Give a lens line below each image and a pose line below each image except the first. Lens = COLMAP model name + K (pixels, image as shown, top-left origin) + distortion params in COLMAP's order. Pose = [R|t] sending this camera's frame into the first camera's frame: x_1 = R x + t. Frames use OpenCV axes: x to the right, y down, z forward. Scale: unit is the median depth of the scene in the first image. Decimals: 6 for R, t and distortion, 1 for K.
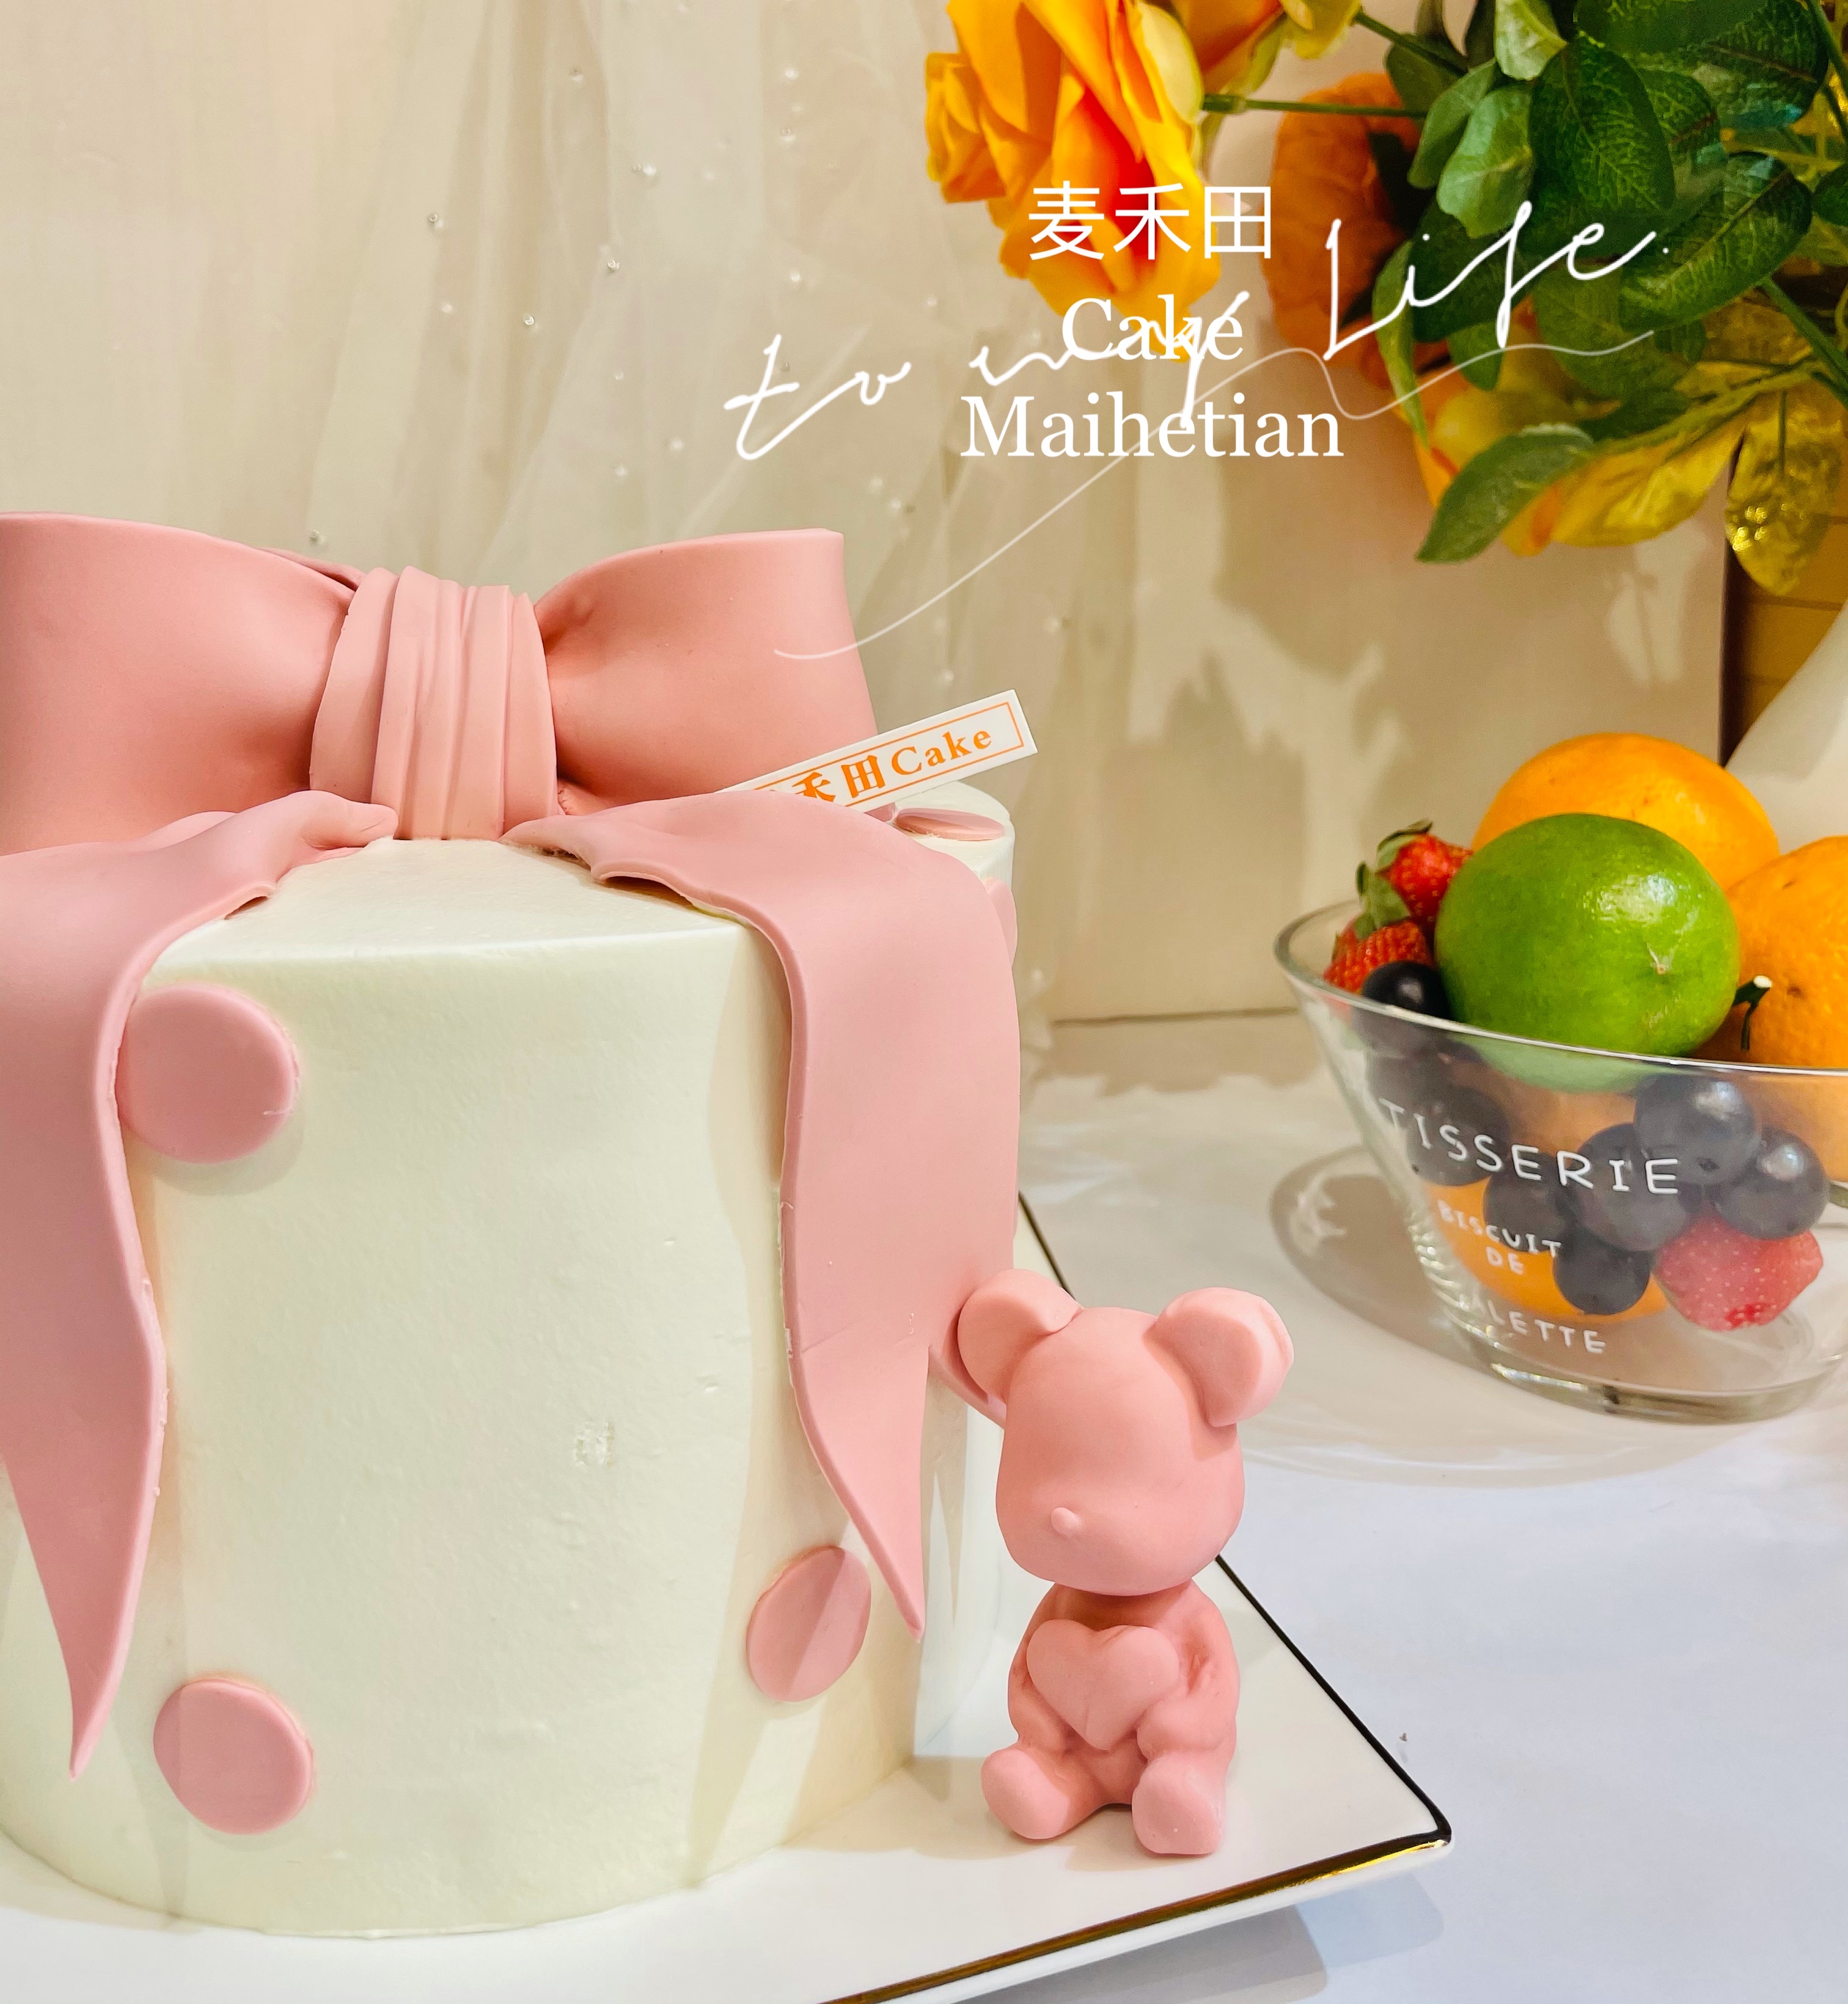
lens RADIAL K [[1917.8, 0, 919.9], [0, 1917.8, 887.9], [0, 0, 1]] dist [0.094816, -0.164744]
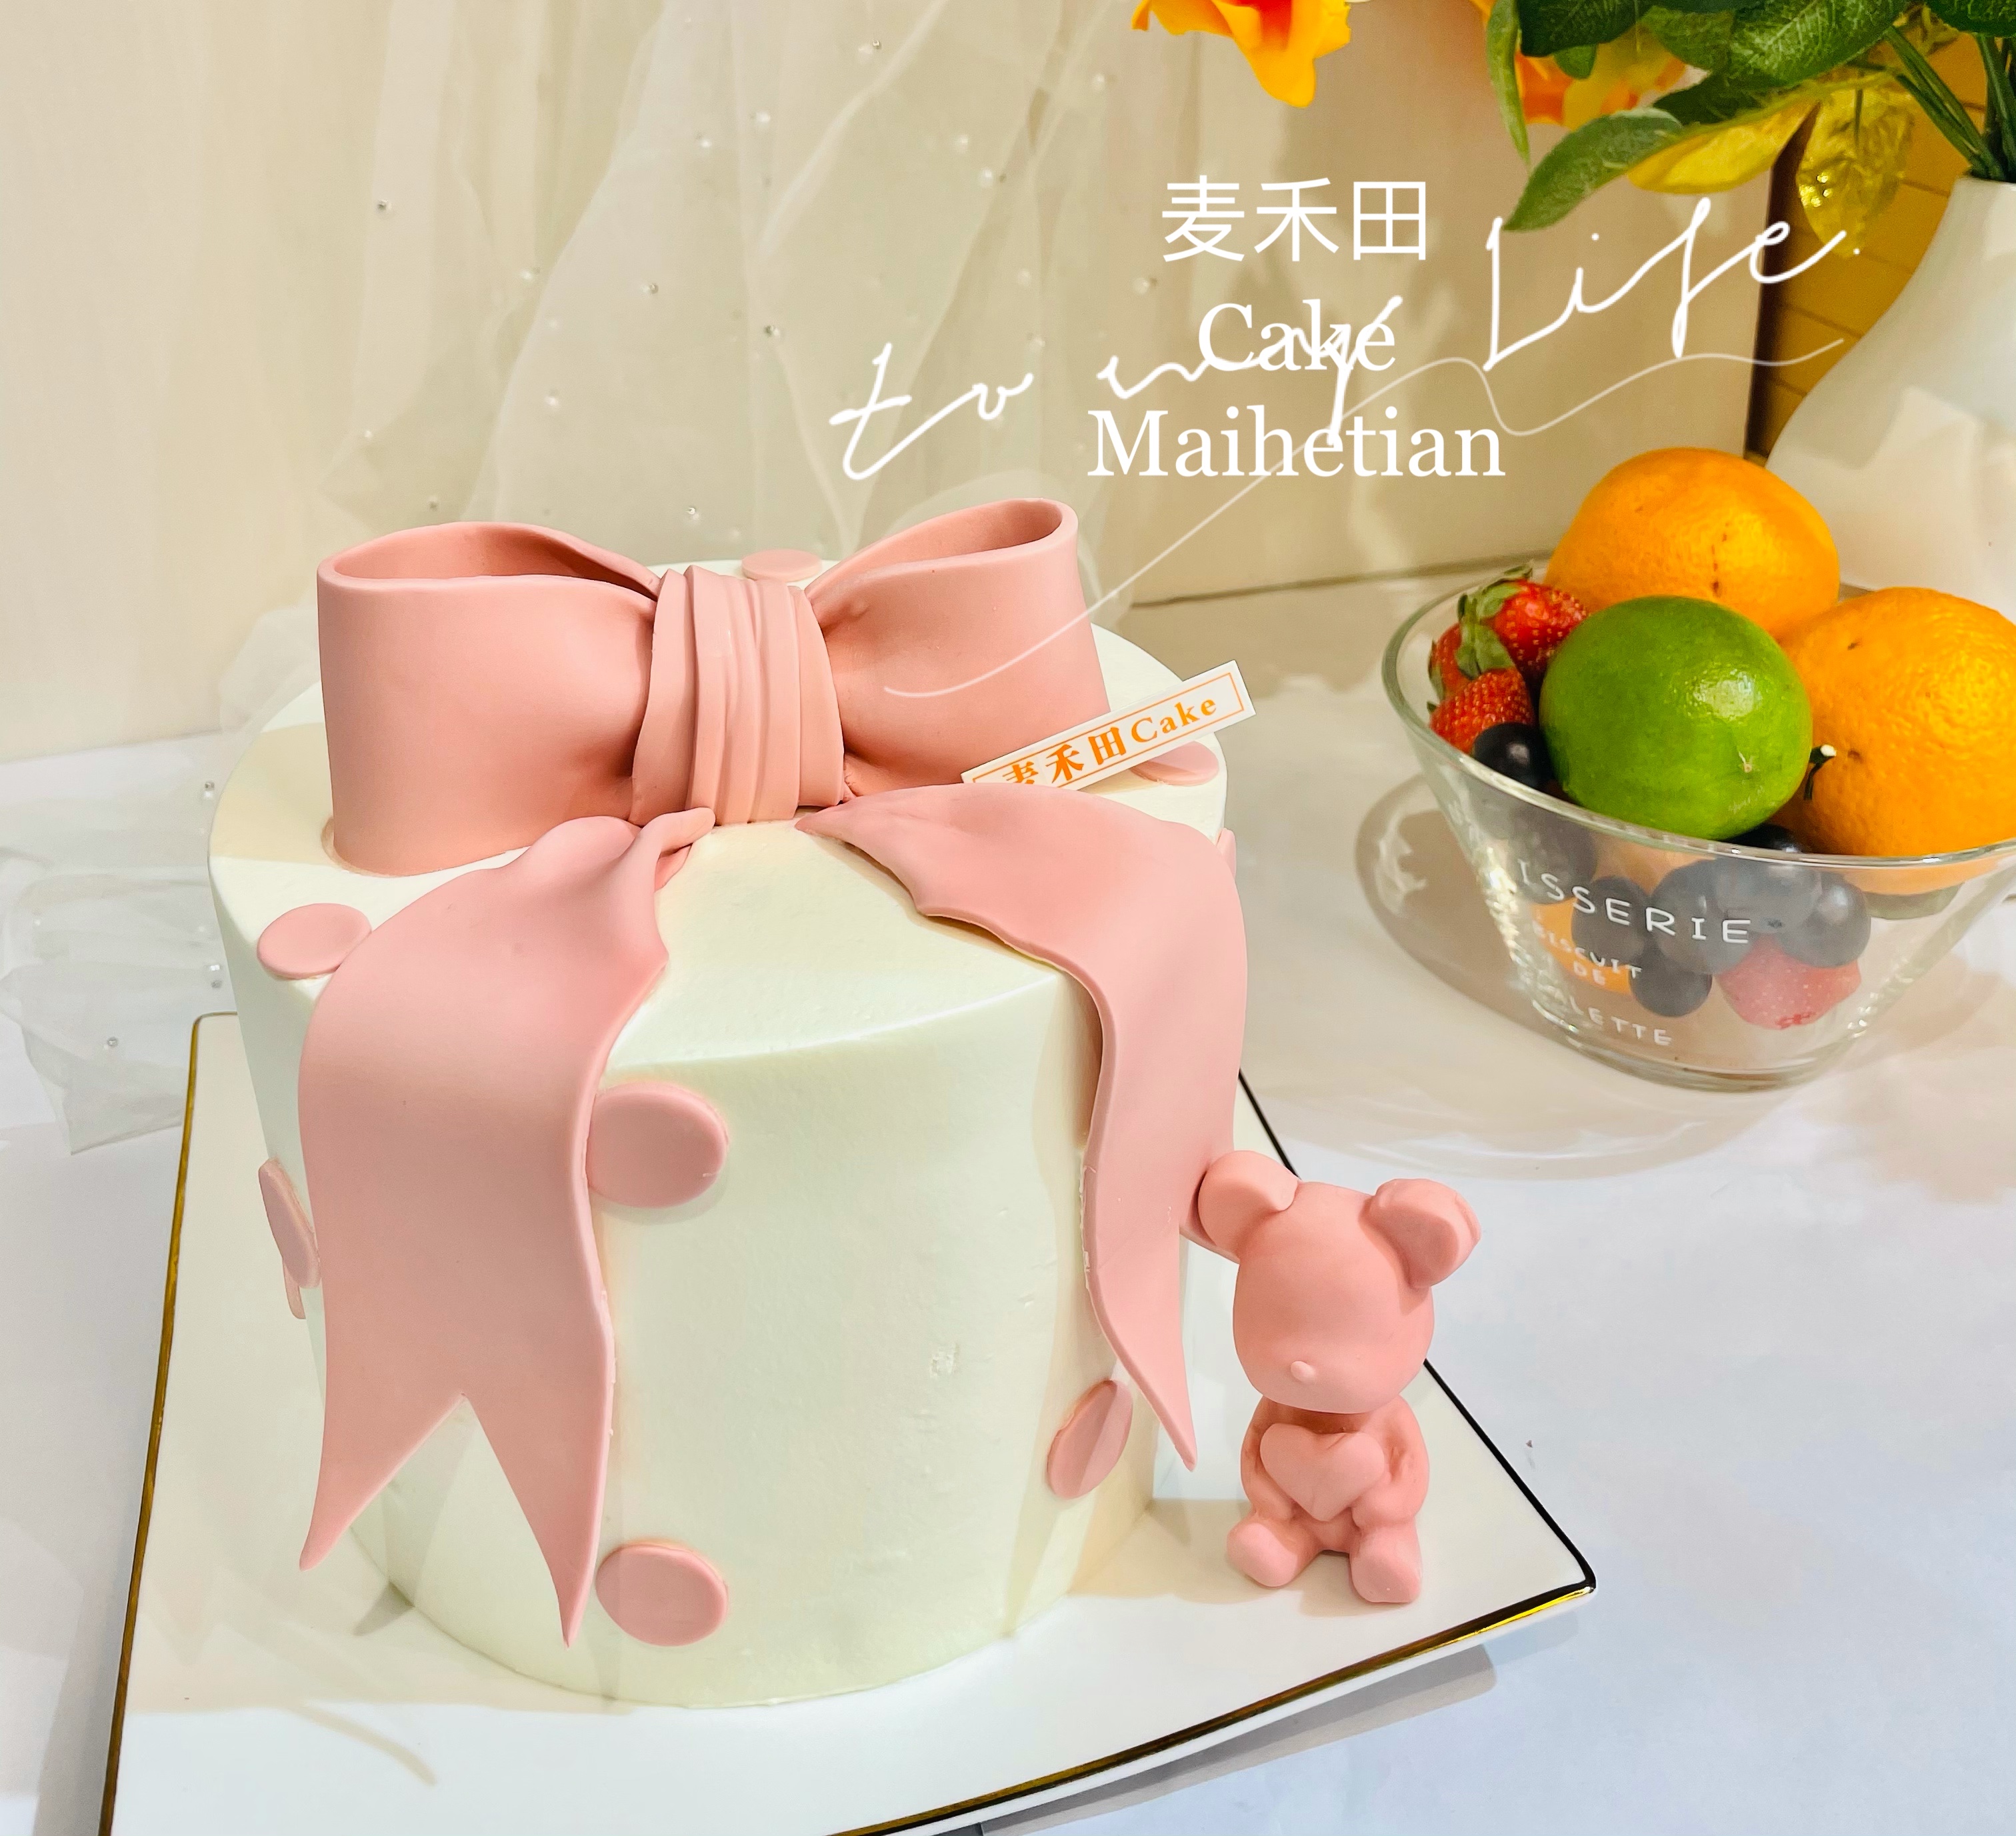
lens RADIAL K [[2085.4, 0, 1008.0], [0, 2085.4, 646.9], [0, 0, 1]] dist [0.101174, -0.186815]
pose [[0.996355, -0.035881, 0.077386, -0.144196], [0.017882, 0.974925, 0.221812, -0.309937], [-0.083404, -0.219620, 0.972014, -0.151613]]
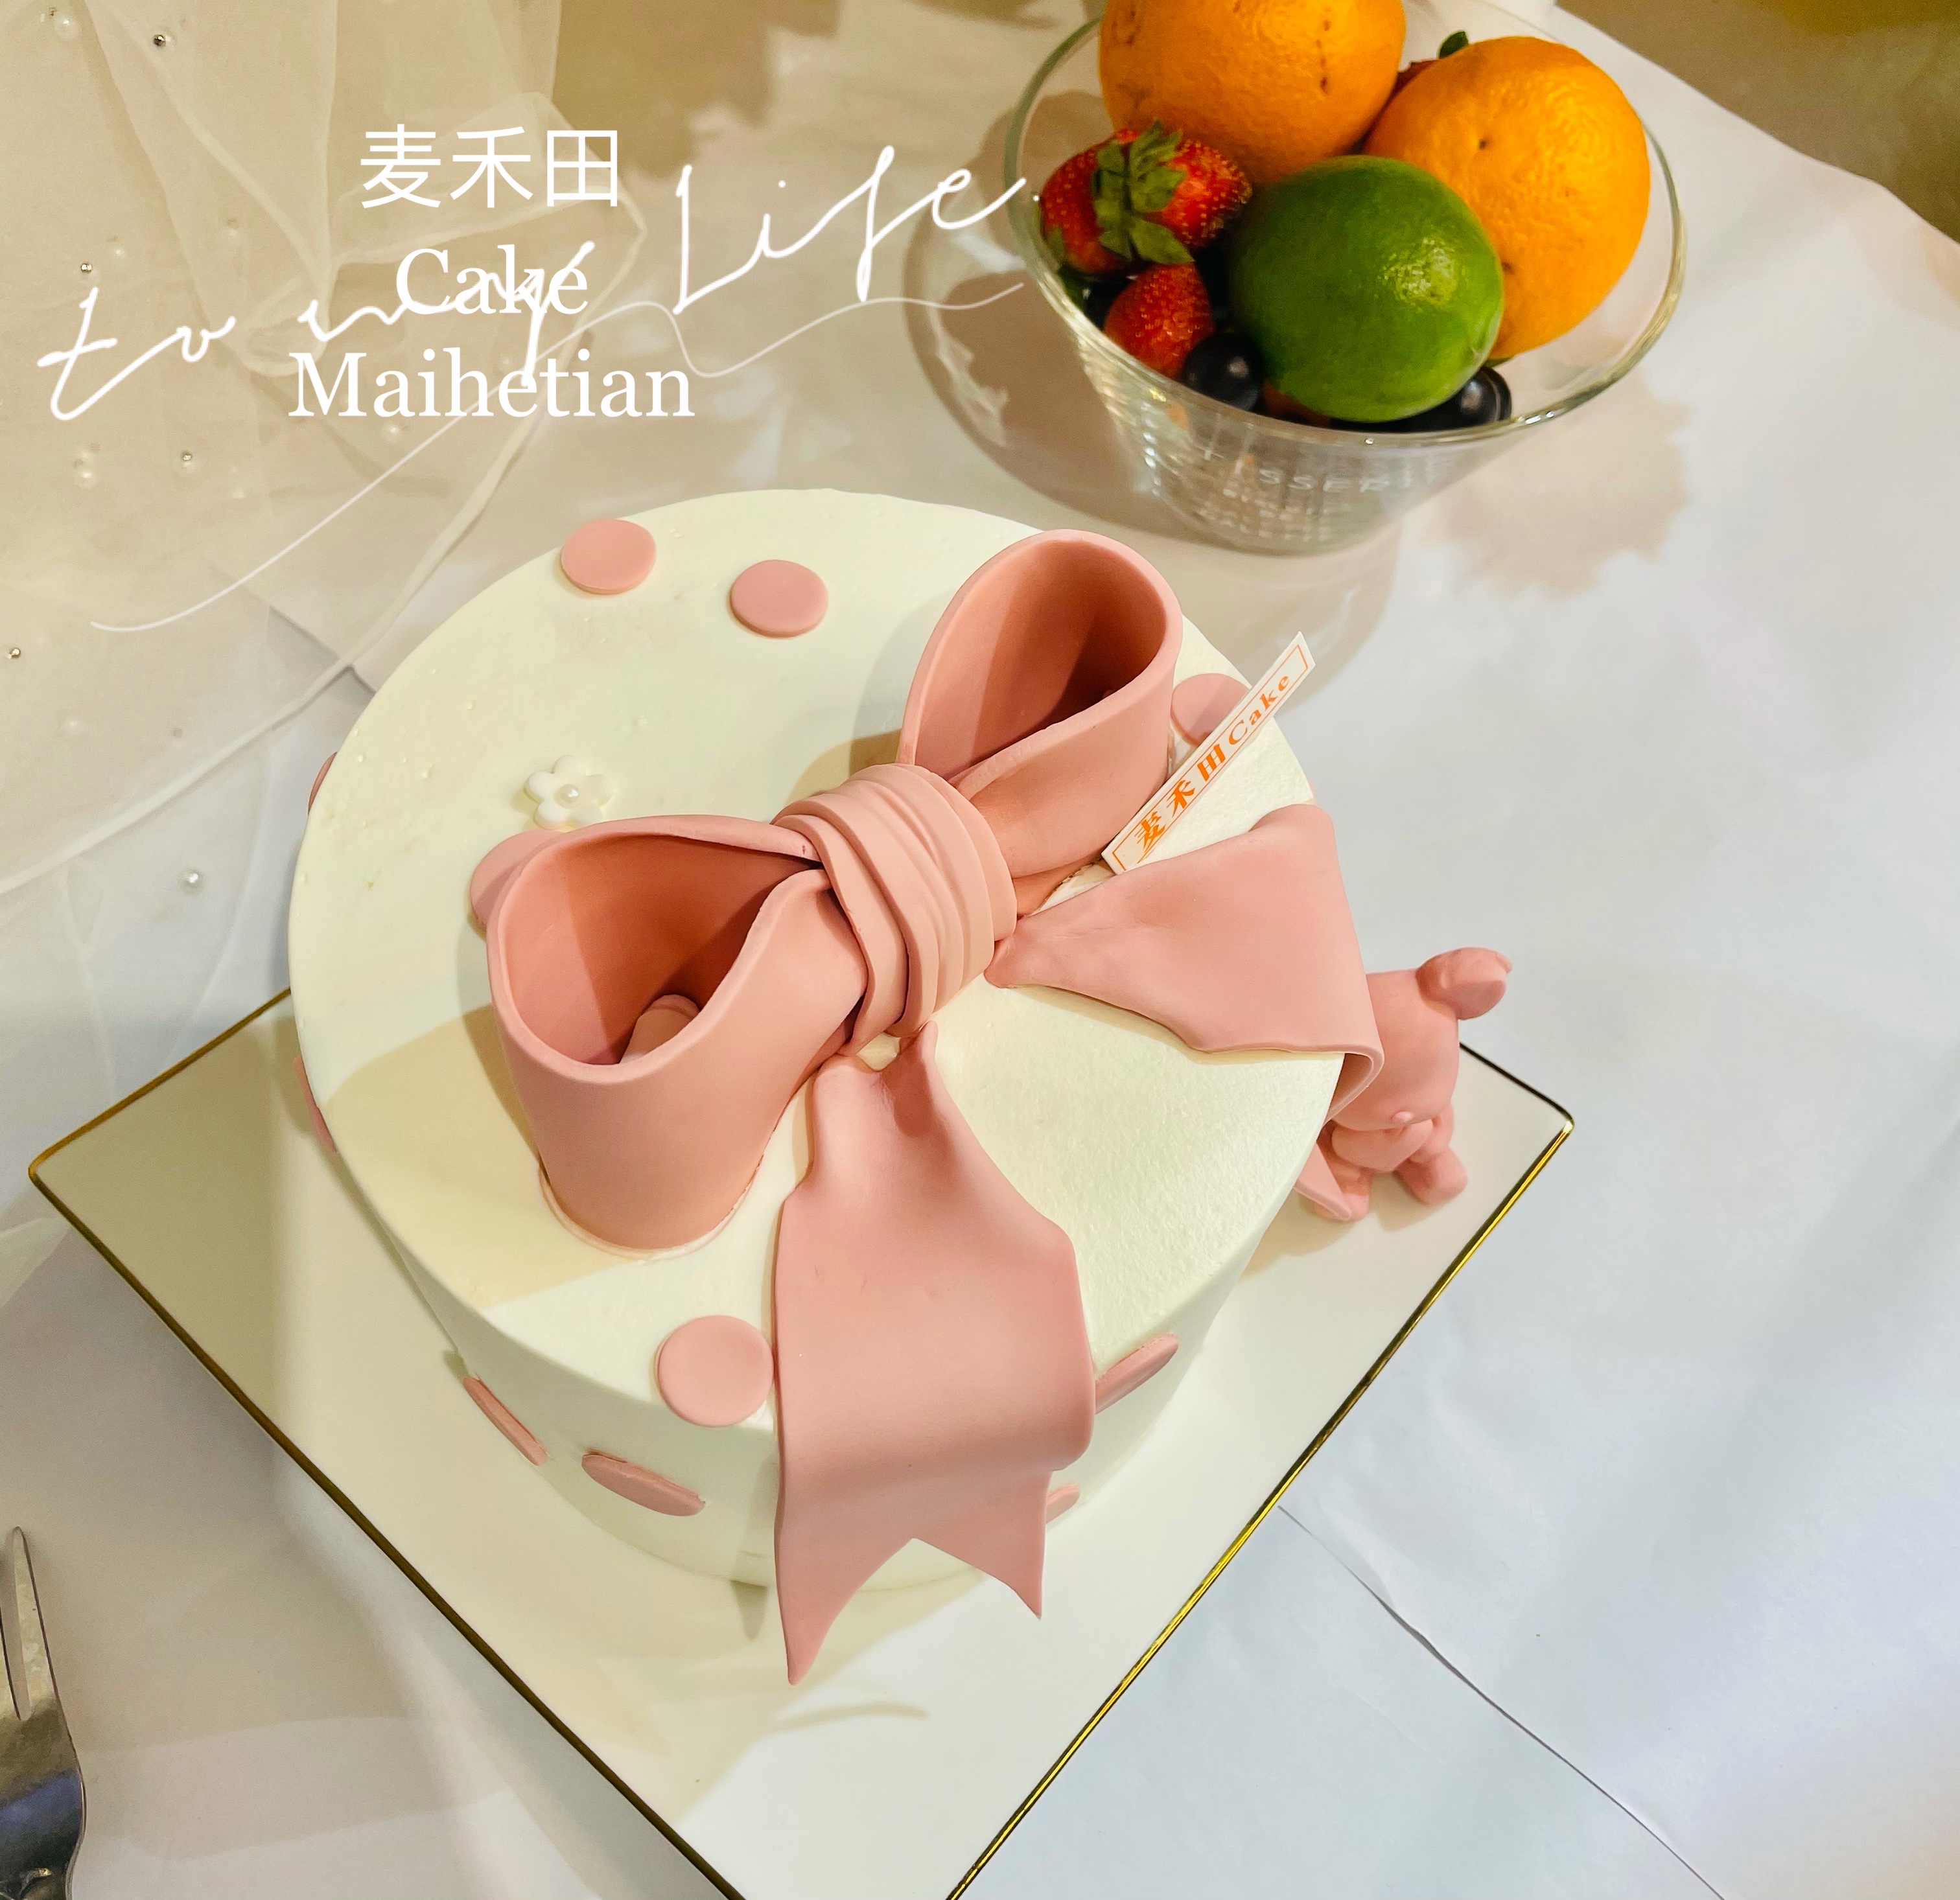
lens RADIAL K [[2011.4, 0, 988.5], [0, 2011.4, 953.2], [0, 0, 1]] dist [0.104137, -0.185962]
pose [[0.790386, -0.512188, 0.336086, -0.468483], [0.064951, 0.615584, 0.785390, -0.738439], [-0.609156, -0.598933, 0.519816, 0.308744]]
